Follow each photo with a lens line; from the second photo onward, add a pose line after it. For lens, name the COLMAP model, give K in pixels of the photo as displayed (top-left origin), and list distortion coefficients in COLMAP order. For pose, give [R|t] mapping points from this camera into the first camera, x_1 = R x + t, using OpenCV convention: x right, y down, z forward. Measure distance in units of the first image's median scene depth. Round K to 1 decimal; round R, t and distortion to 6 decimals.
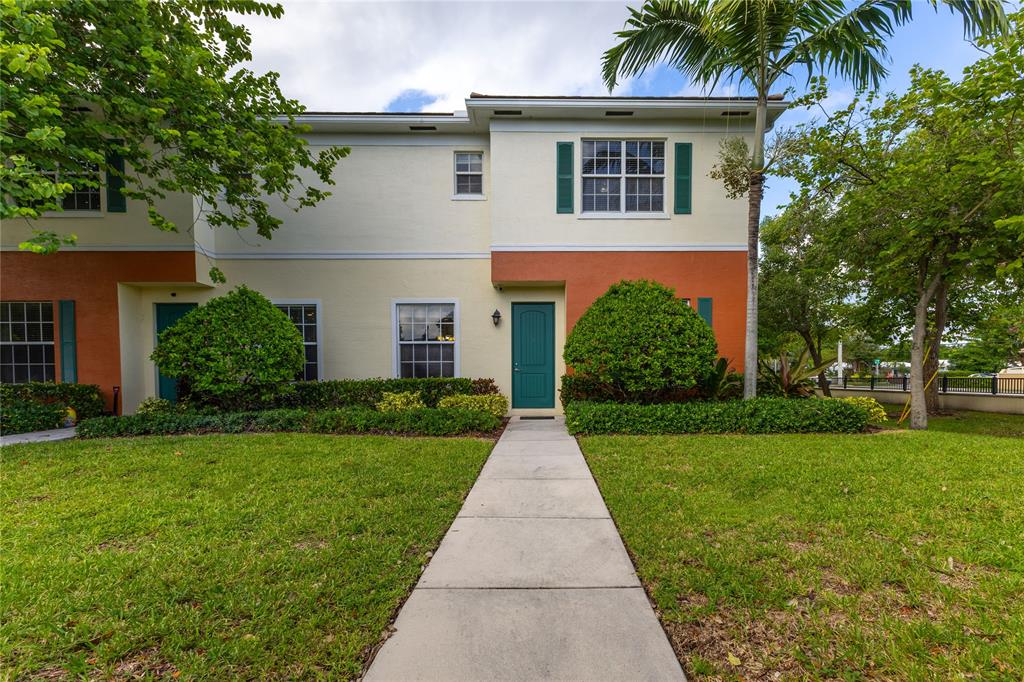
lens RADIAL K [[457.3, 0, 533.2], [0, 457.3, 376.4], [0, 0, 1]] dist [0.000636, 0.000029]
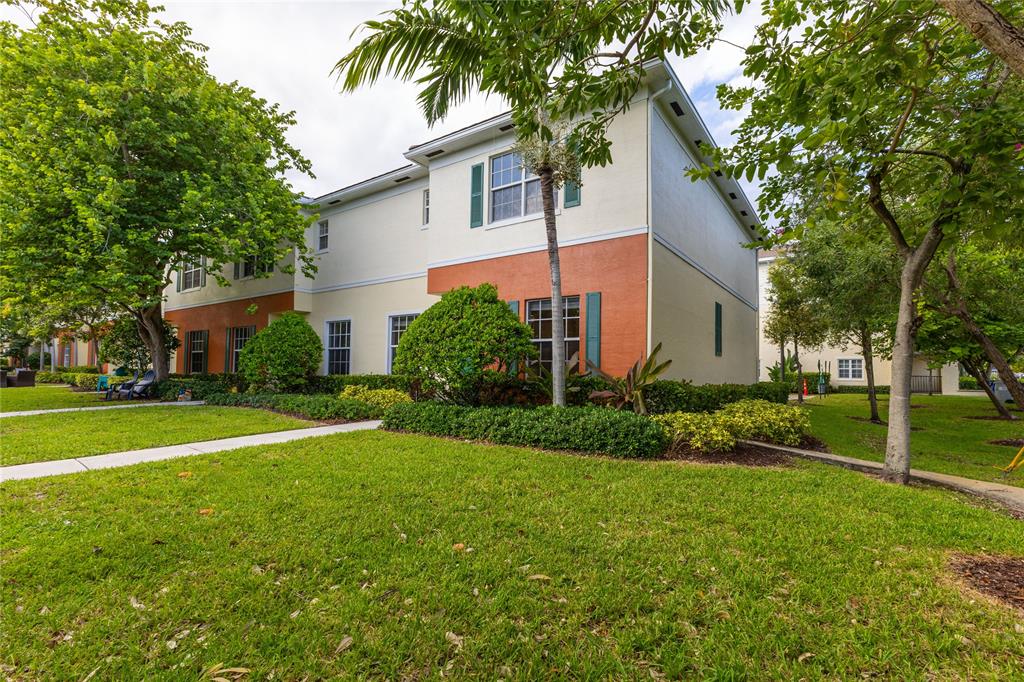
lens RADIAL K [[459.0, 0, 510.0], [0, 459.0, 343.3], [0, 0, 1]] dist [-0.000484, -0.000101]
pose [[0.808621, -0.019421, -0.588010, 0.777742], [-0.019350, 0.998036, -0.059573, -0.013934], [0.588012, 0.059550, 0.806657, 0.174740]]
